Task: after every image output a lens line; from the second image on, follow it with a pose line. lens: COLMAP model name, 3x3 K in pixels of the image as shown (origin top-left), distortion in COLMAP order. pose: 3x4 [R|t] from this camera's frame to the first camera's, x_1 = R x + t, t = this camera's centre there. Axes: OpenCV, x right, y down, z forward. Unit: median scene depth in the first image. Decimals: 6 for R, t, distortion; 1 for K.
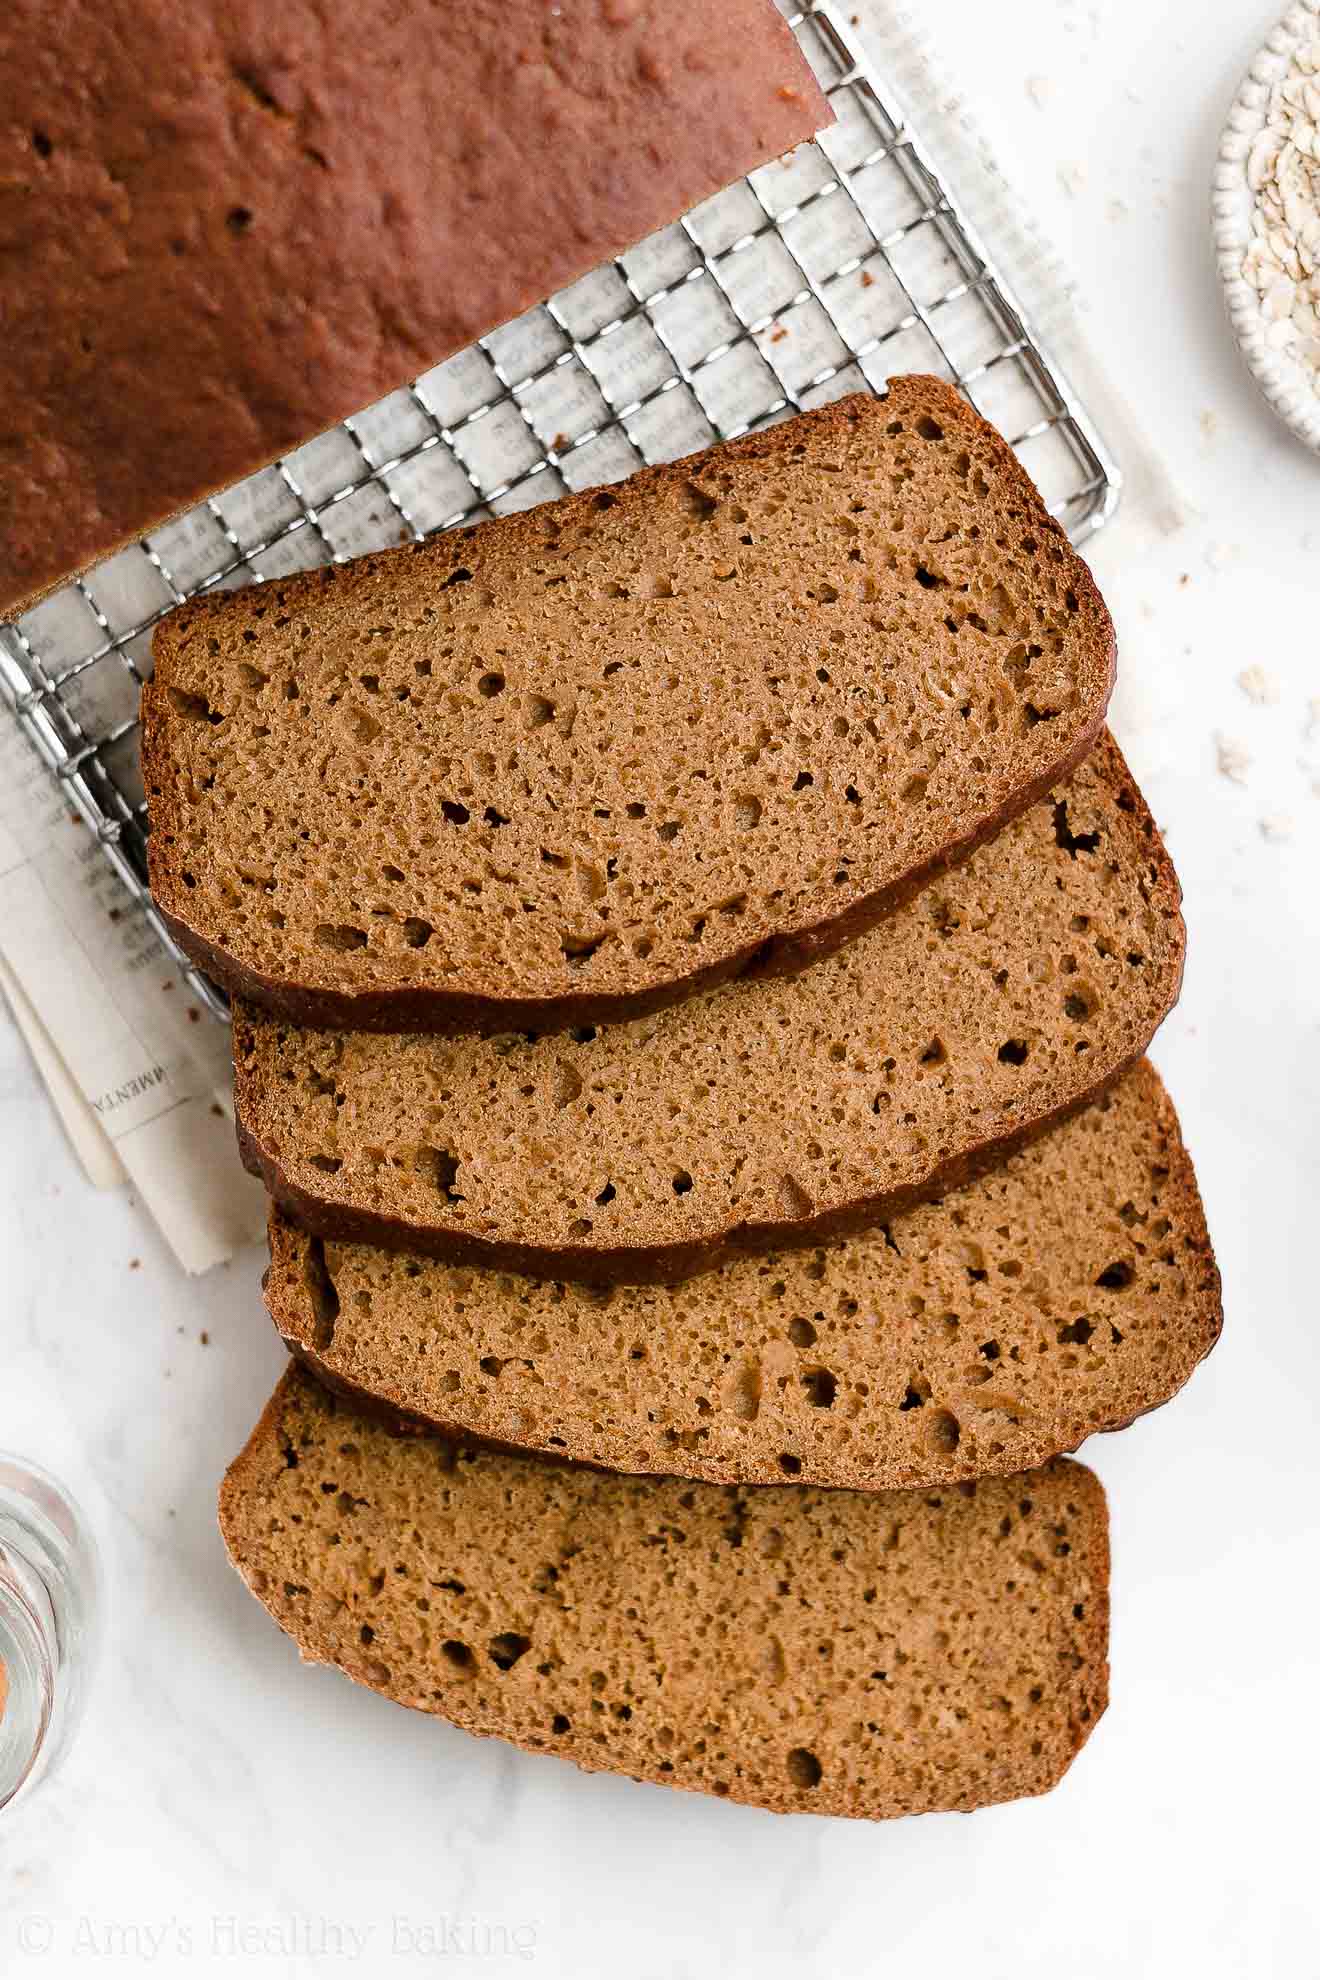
lens RADIAL K [[4931.3, 0, 660.0], [0, 4931.3, 990.0], [0, 0, 1]] dist [0.007202, -1.228394]
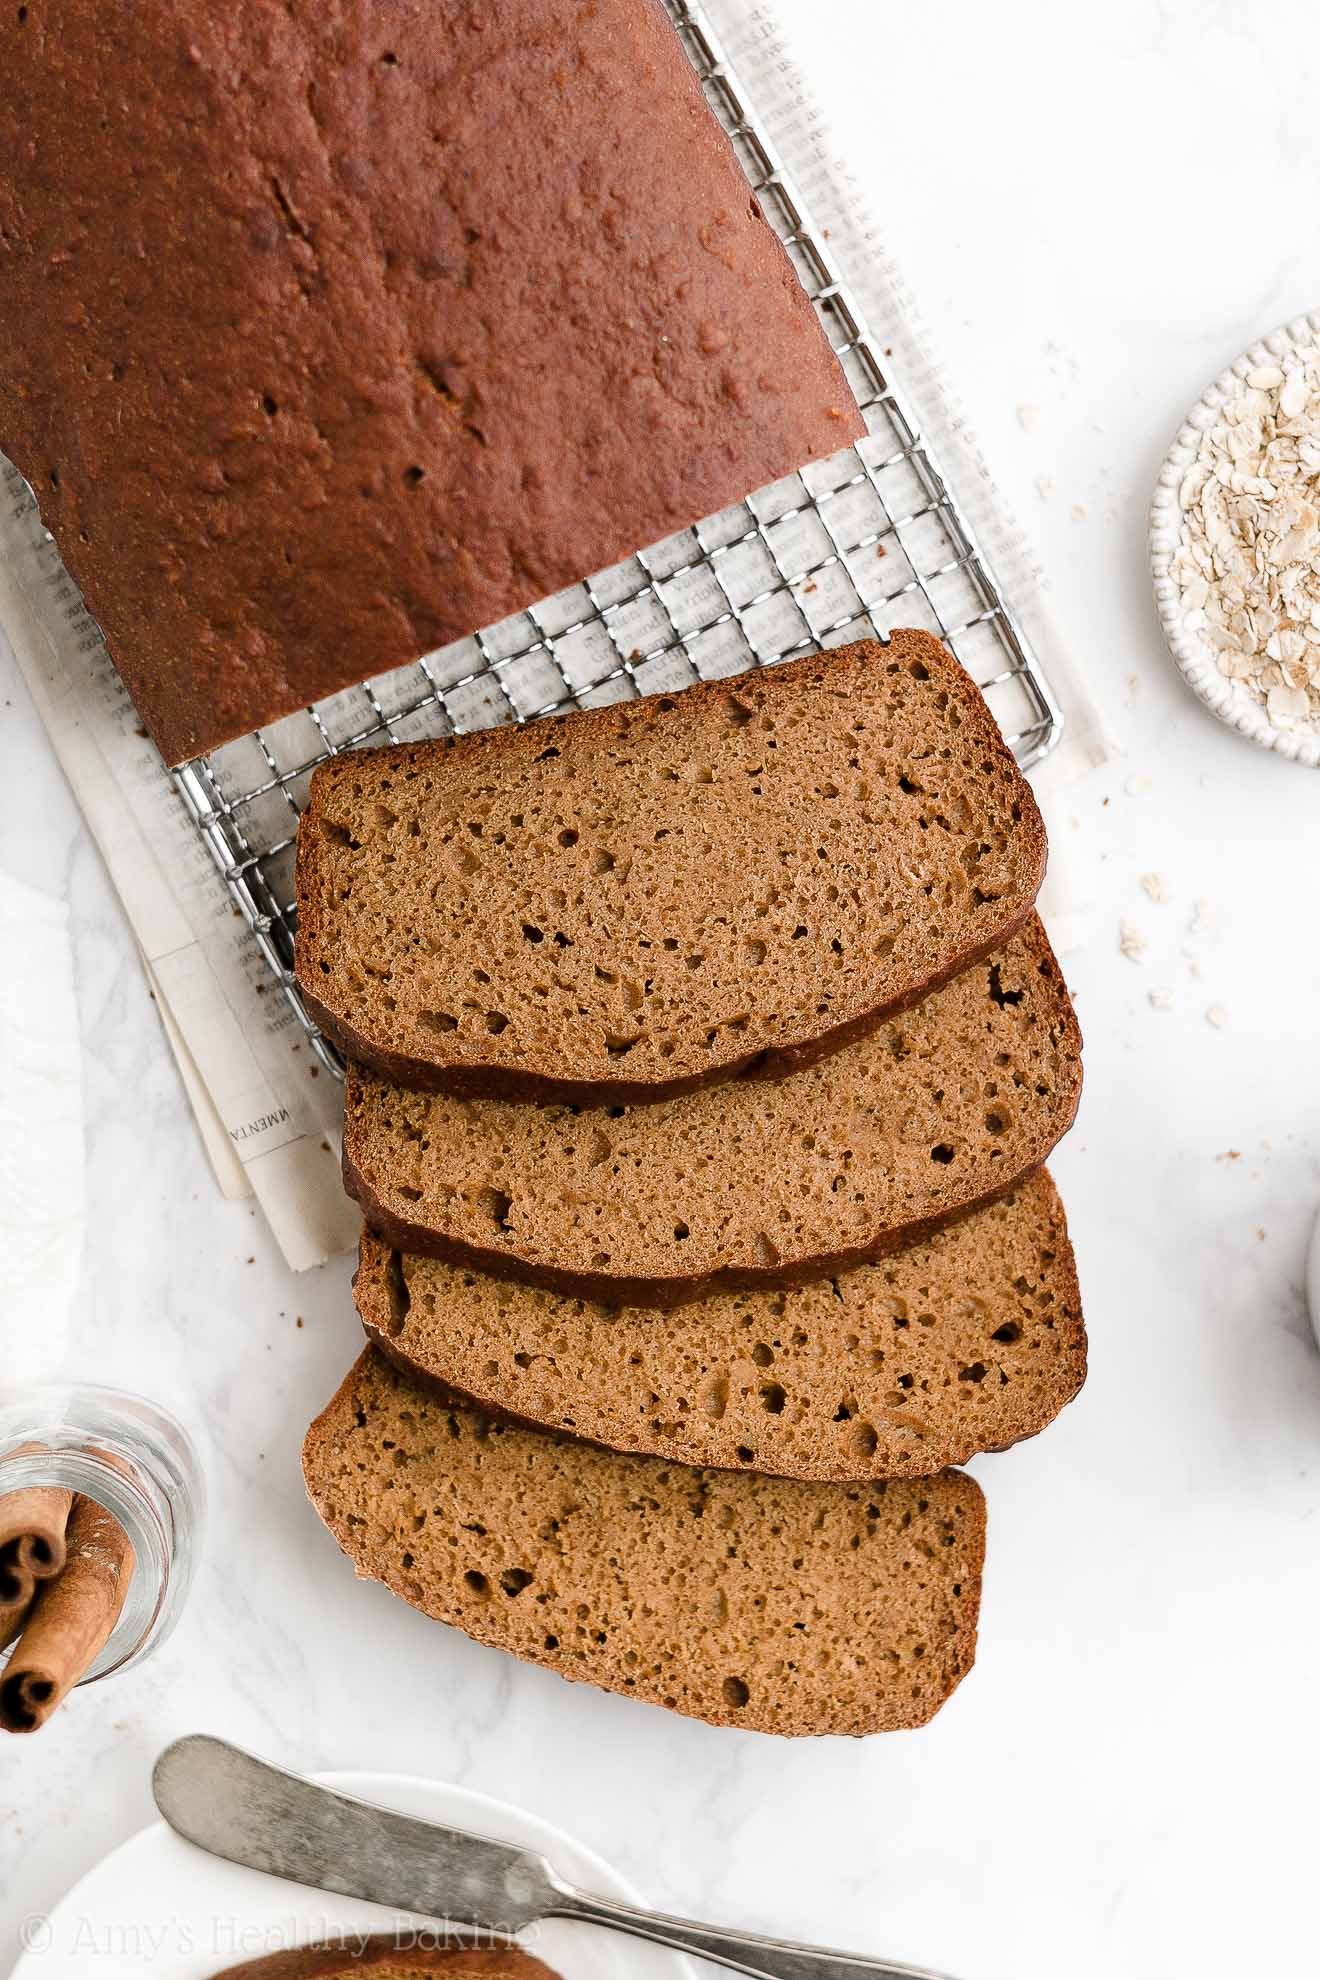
lens RADIAL K [[4931.3, 0, 660.0], [0, 4931.3, 990.0], [0, 0, 1]] dist [0.007202, -1.228394]
pose [[0.996292, 0.085728, 0.007218, -0.015934], [-0.085540, 0.996064, -0.023233, 0.006257], [-0.009182, 0.022530, 0.999704, -0.302077]]
